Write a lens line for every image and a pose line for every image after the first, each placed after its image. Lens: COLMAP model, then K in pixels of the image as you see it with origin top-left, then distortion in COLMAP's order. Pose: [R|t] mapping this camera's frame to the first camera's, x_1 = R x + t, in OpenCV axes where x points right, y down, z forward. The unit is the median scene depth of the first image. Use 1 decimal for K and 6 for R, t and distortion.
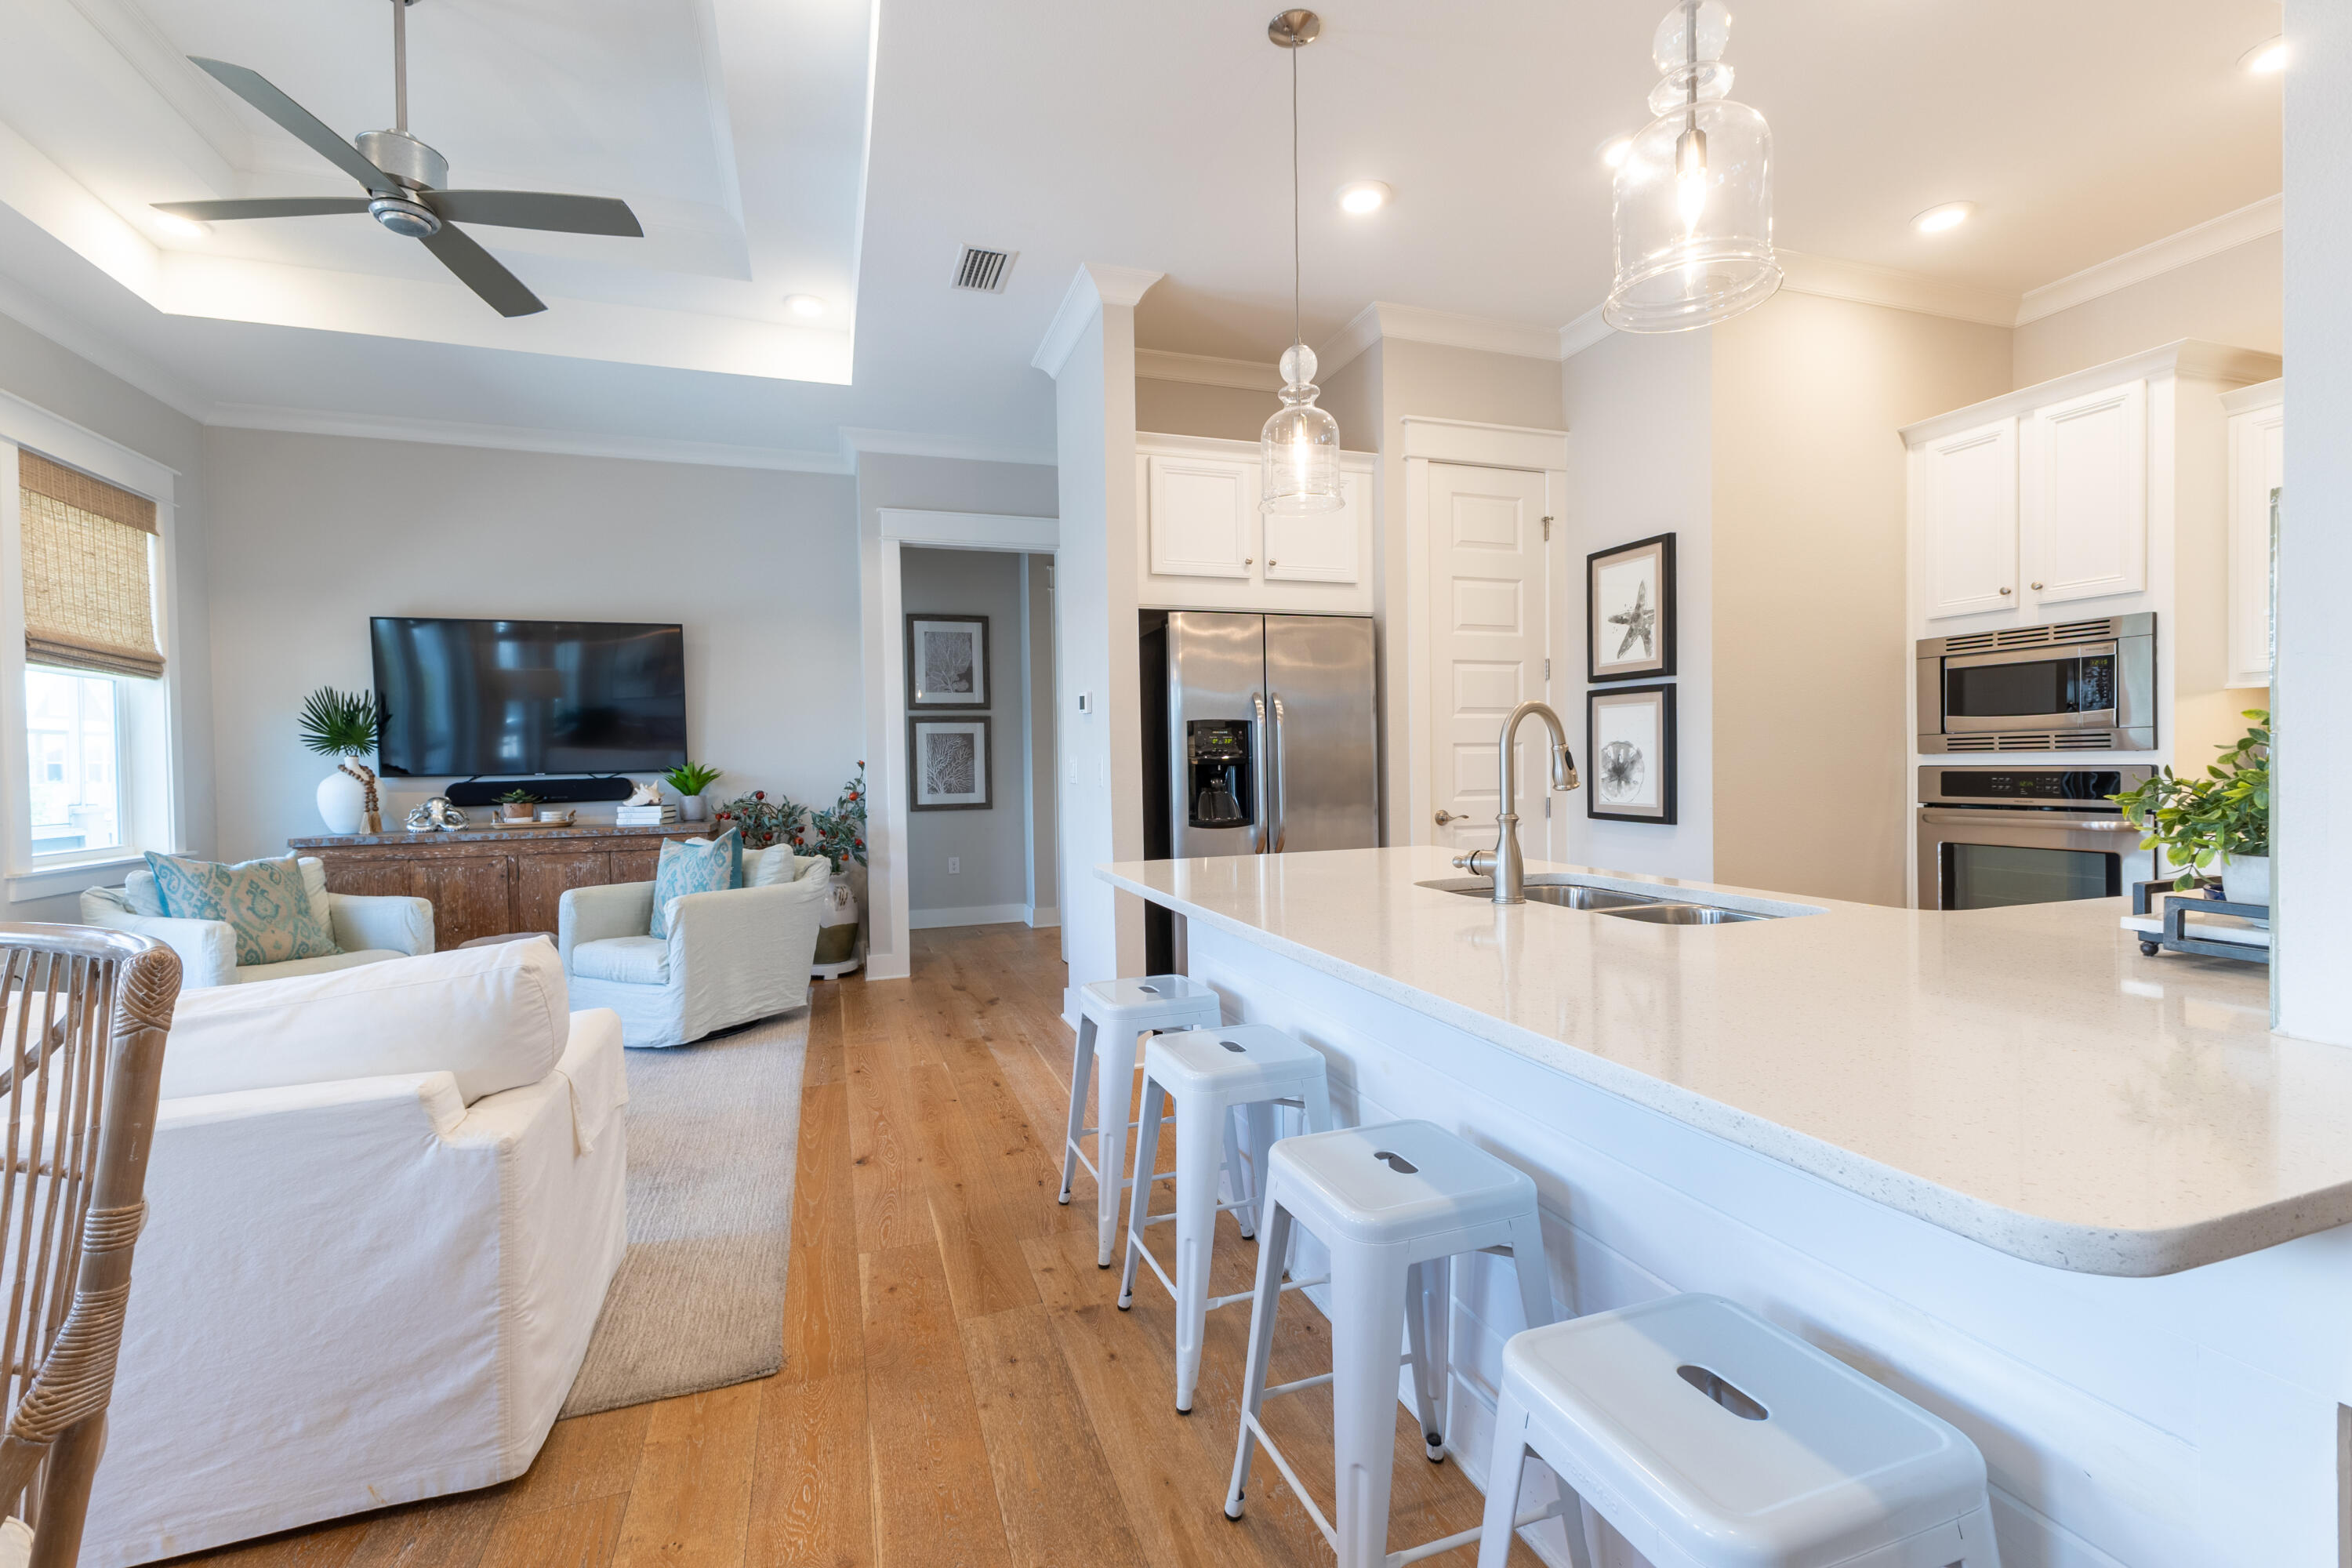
lens RADIAL K [[996.3, 0, 1176.6], [0, 996.3, 776.0], [0, 0, 1]] dist [0.000929, 0.000027]
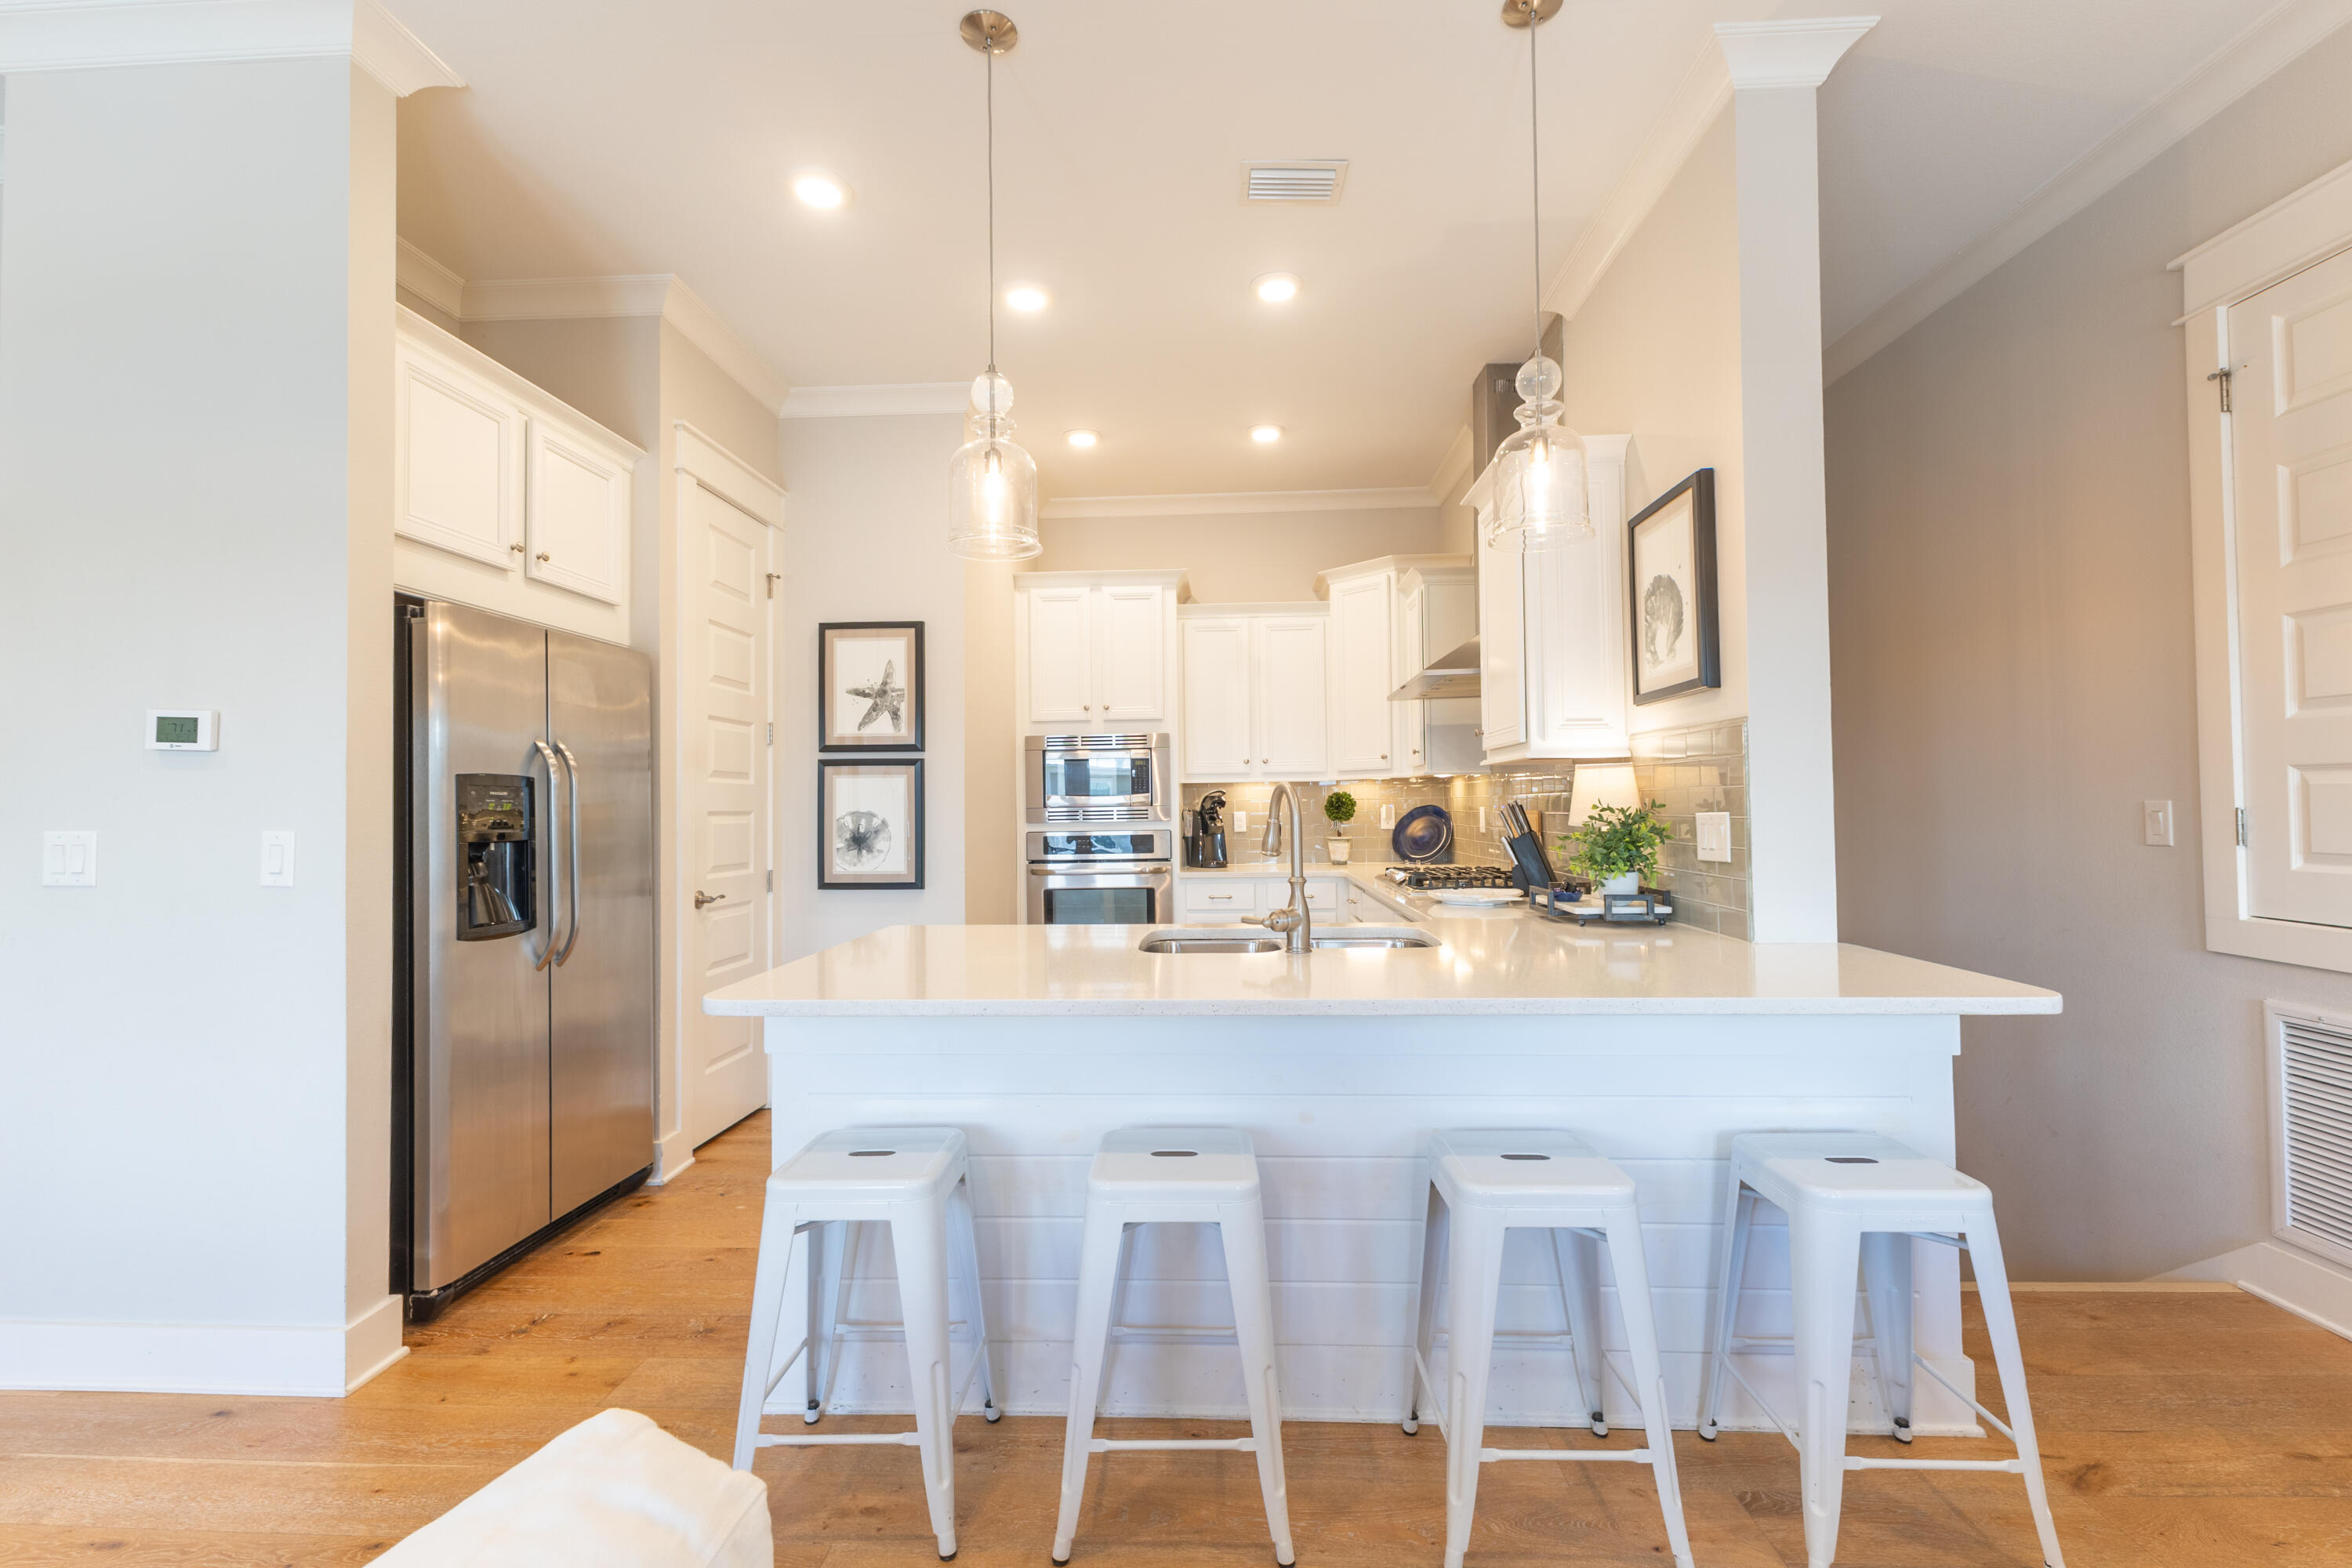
lens RADIAL K [[1003.8, 0, 1169.7], [0, 1003.8, 781.9], [0, 0, 1]] dist [0.001996, 0.000253]
pose [[0.377329, 0.034964, 0.925419, -0.402381], [0.020660, 0.998721, -0.046158, -0.011170], [-0.925849, 0.036536, 0.376124, 0.327275]]
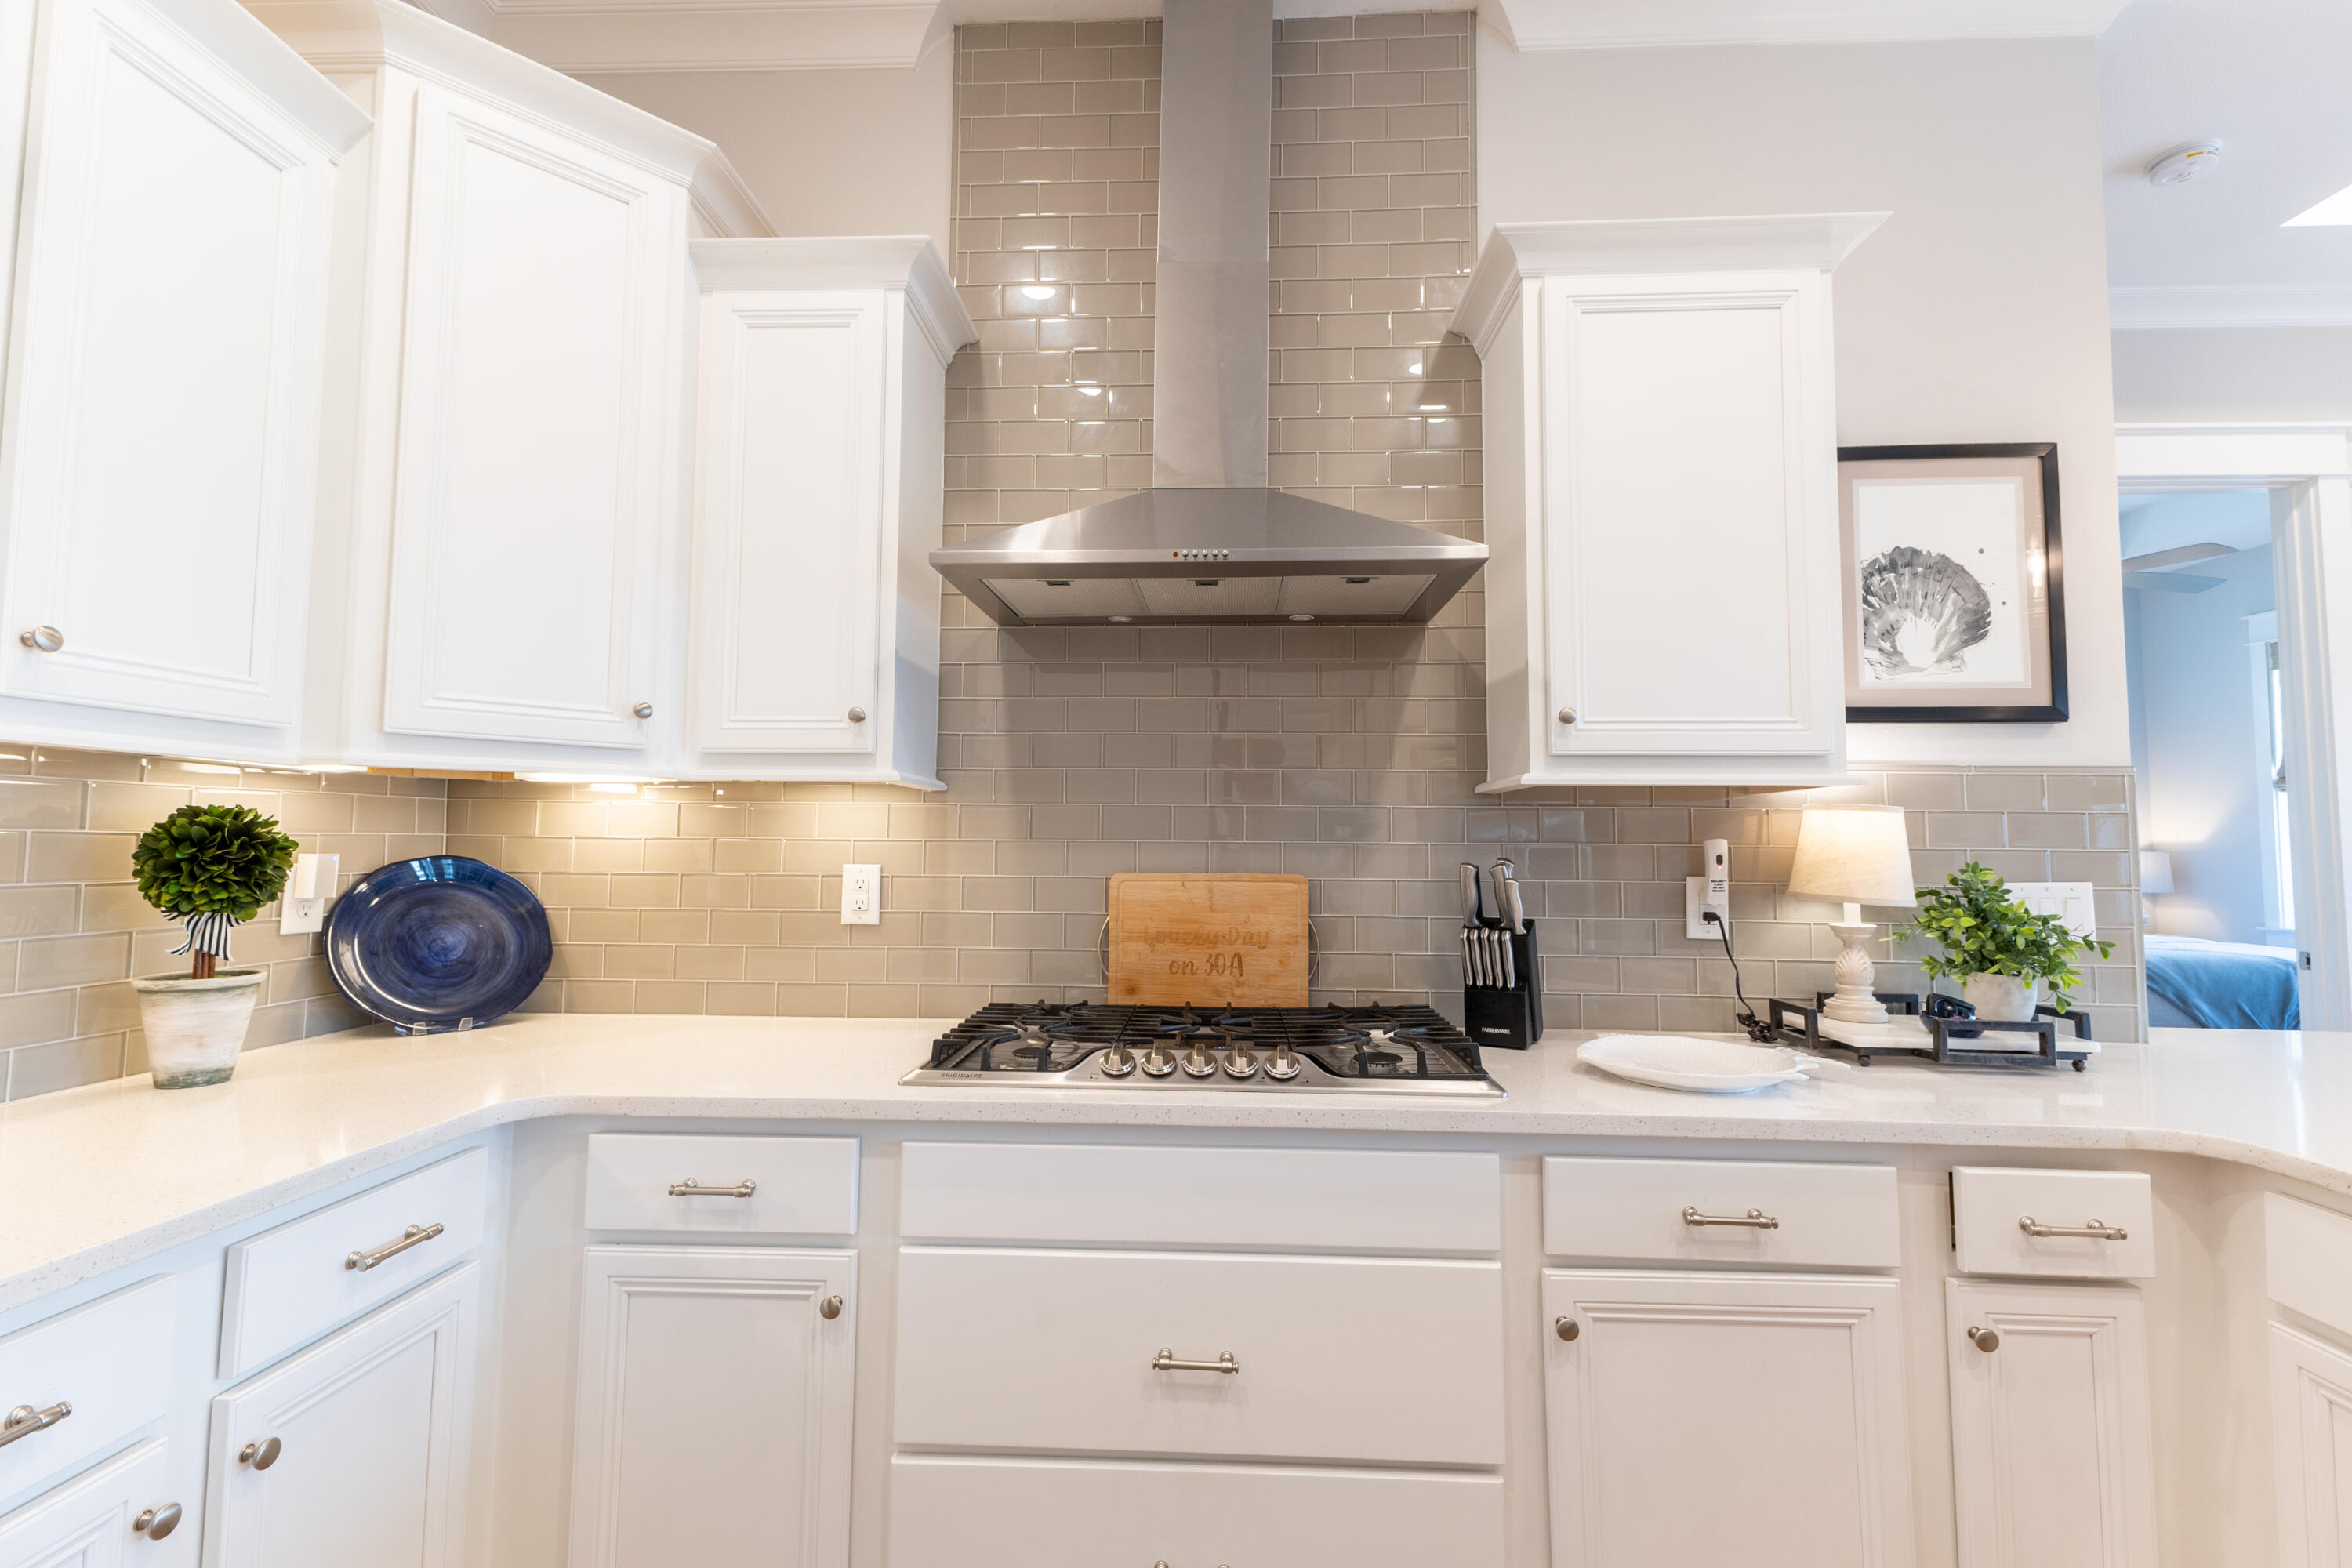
lens RADIAL K [[1013.2, 0, 1171.2], [0, 1013.2, 779.3], [0, 0, 1]] dist [0.015153, -0.007397]
pose [[-0.929842, 0.030899, 0.366659, 0.513569], [0.012767, 0.998577, -0.051776, -0.043335], [-0.367737, -0.043462, -0.928914, 0.862302]]
